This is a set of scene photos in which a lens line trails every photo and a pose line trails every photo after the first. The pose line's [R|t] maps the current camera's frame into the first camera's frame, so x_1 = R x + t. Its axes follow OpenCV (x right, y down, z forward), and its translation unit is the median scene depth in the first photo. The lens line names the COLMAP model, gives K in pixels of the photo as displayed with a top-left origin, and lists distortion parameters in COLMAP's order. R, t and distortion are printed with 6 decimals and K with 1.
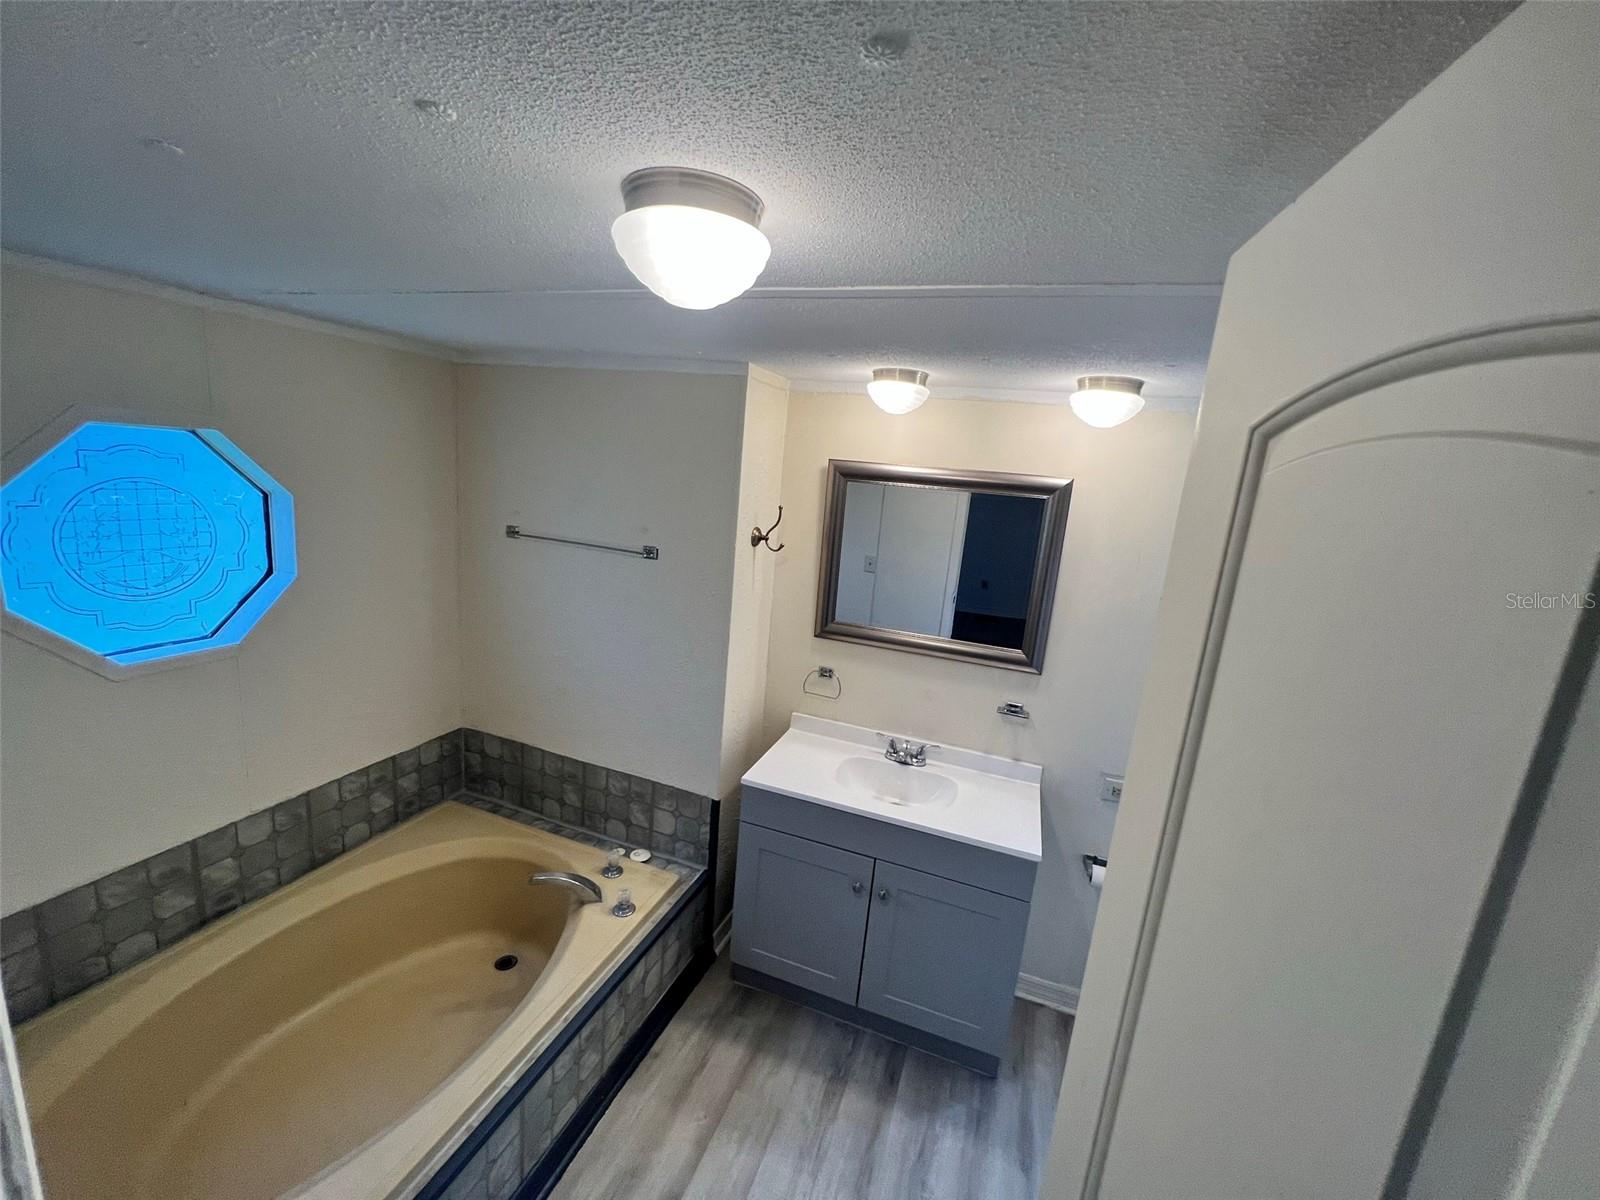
lens RADIAL K [[639.0, 0, 797.8], [0, 639.0, 603.5], [0, 0, 1]] dist [-0.001835, 0.000848]
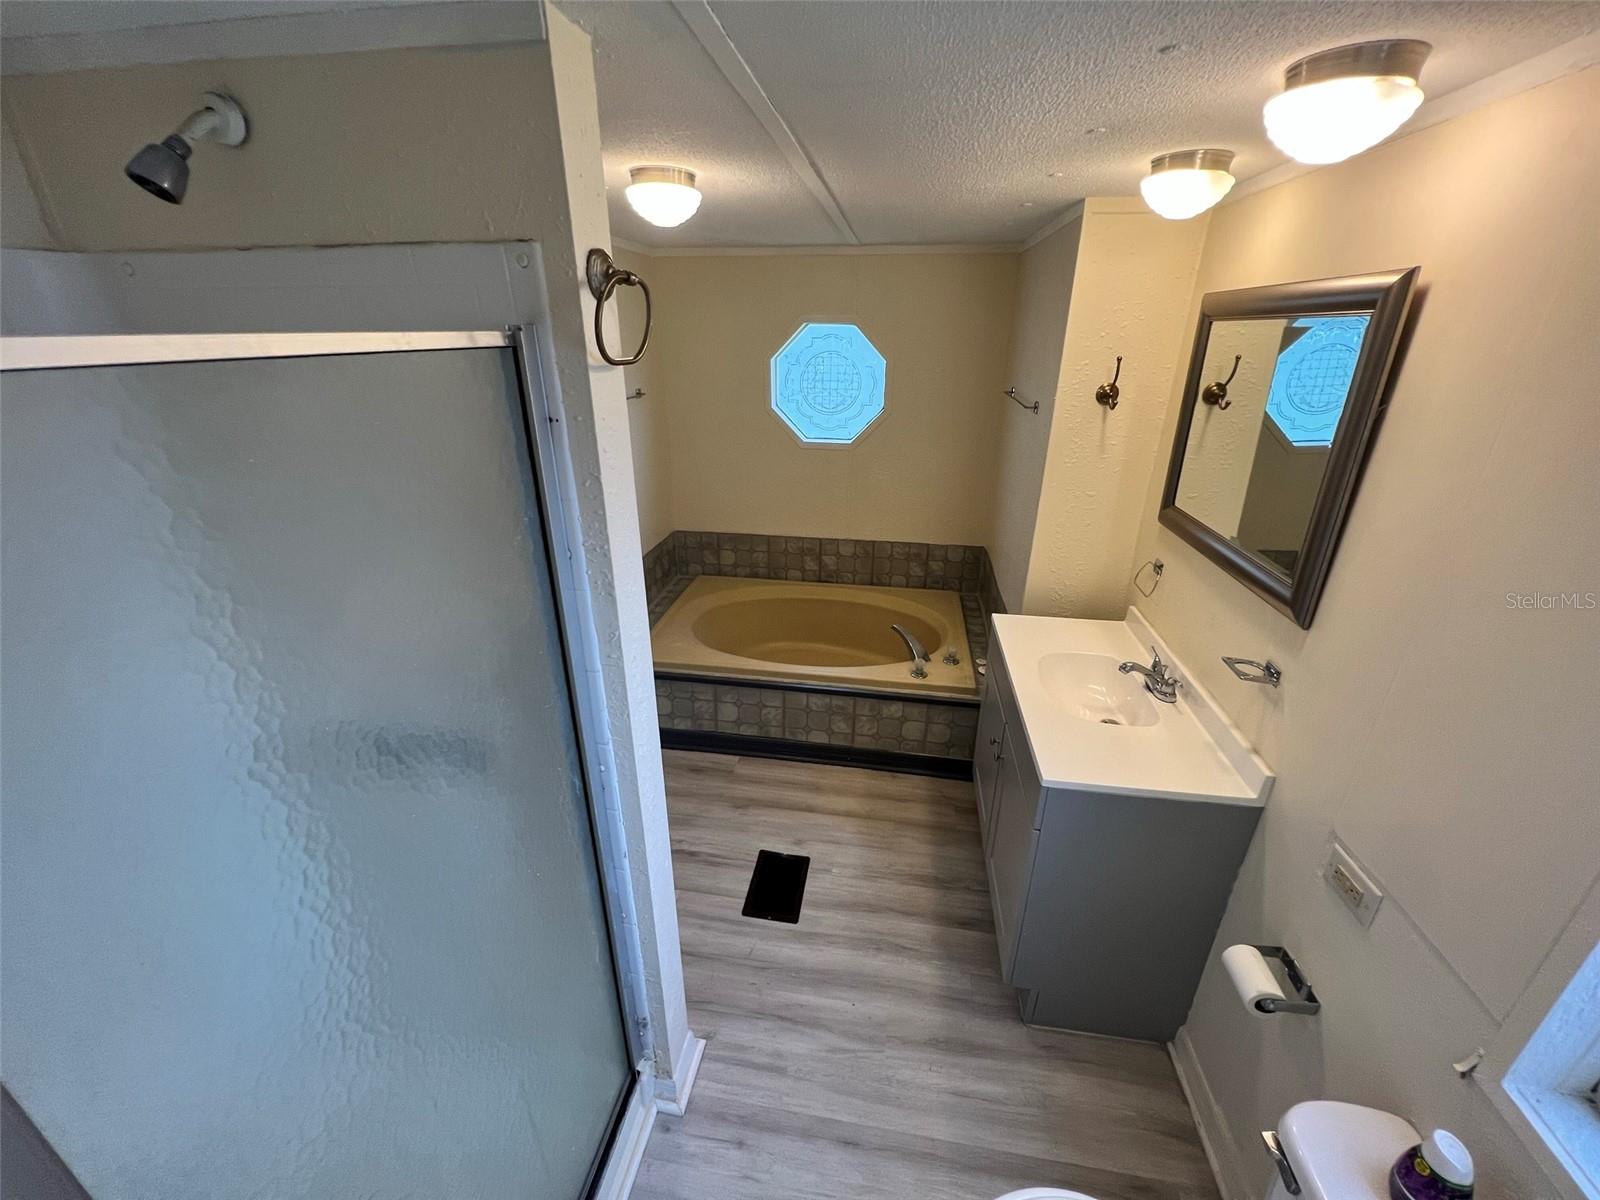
lens RADIAL K [[639.0, 0, 797.3], [0, 639.0, 599.8], [0, 0, 1]] dist [-0.001835, 0.000848]
pose [[0.190192, 0.306632, -0.932633, 0.891274], [-0.192969, 0.943117, 0.270727, 0.016438], [0.962595, 0.128479, 0.238544, 0.416532]]
